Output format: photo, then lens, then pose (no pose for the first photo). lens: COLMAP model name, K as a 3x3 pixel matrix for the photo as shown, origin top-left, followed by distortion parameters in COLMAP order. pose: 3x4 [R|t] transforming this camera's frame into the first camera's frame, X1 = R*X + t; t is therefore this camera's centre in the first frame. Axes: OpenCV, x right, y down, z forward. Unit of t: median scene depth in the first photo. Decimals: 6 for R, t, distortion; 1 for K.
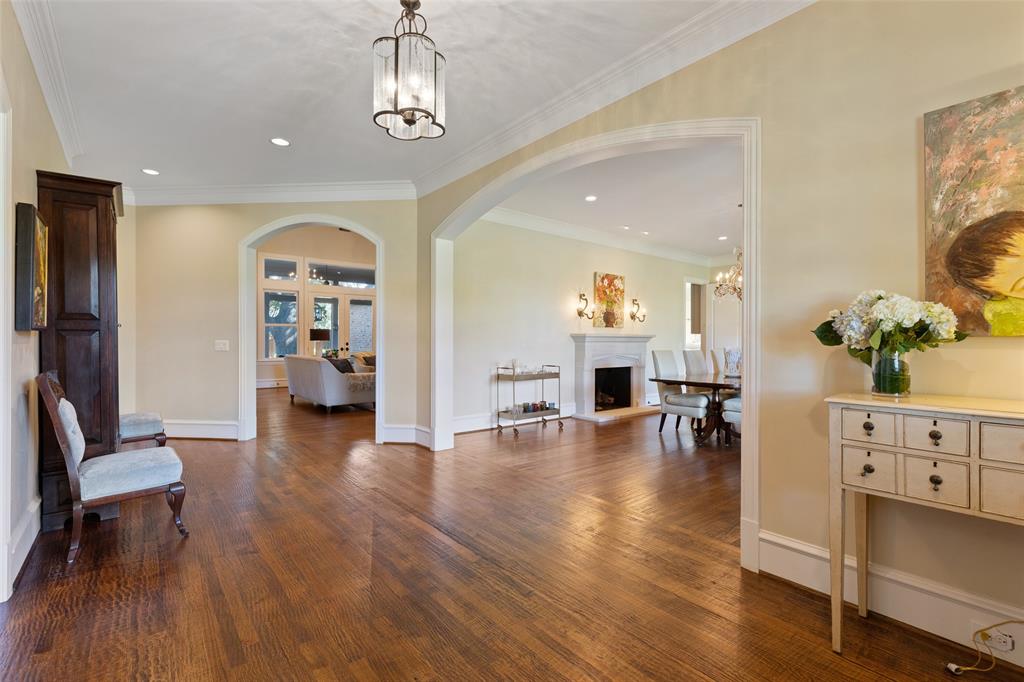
lens RADIAL K [[466.5, 0, 512.4], [0, 466.5, 339.3], [0, 0, 1]] dist [0.008833, -0.001514]
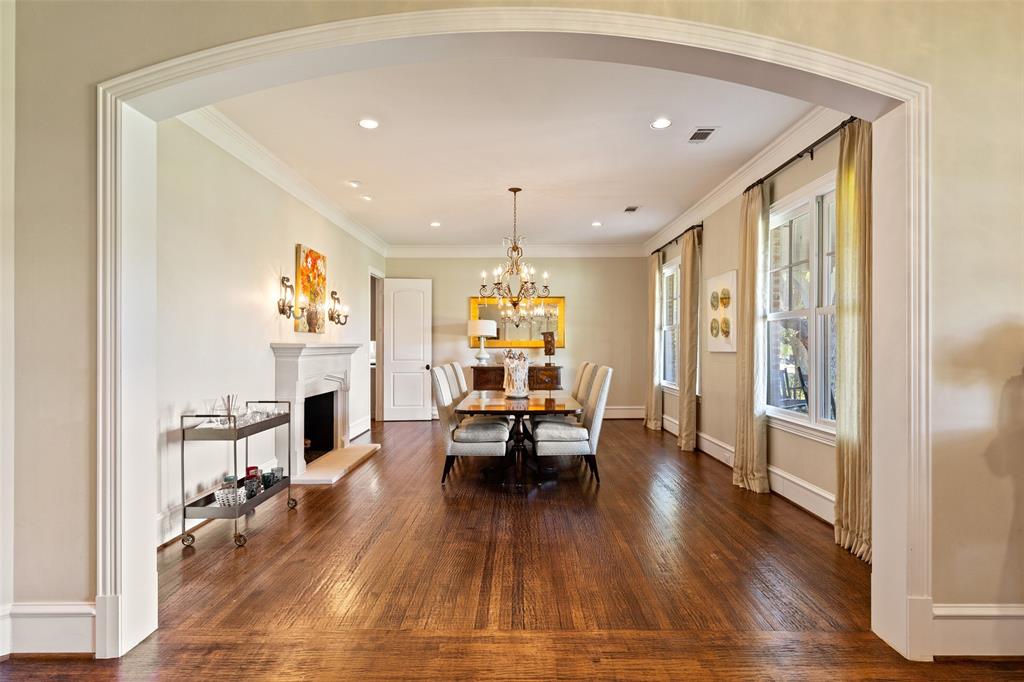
lens RADIAL K [[543.5, 0, 513.0], [0, 543.5, 343.6], [0, 0, 1]] dist [0.003239, 0.000000]
pose [[0.631358, -0.000794, 0.775491, -0.212760], [-0.001925, 0.999995, 0.002591, -0.013096], [-0.775489, -0.003129, 0.631353, 0.321898]]
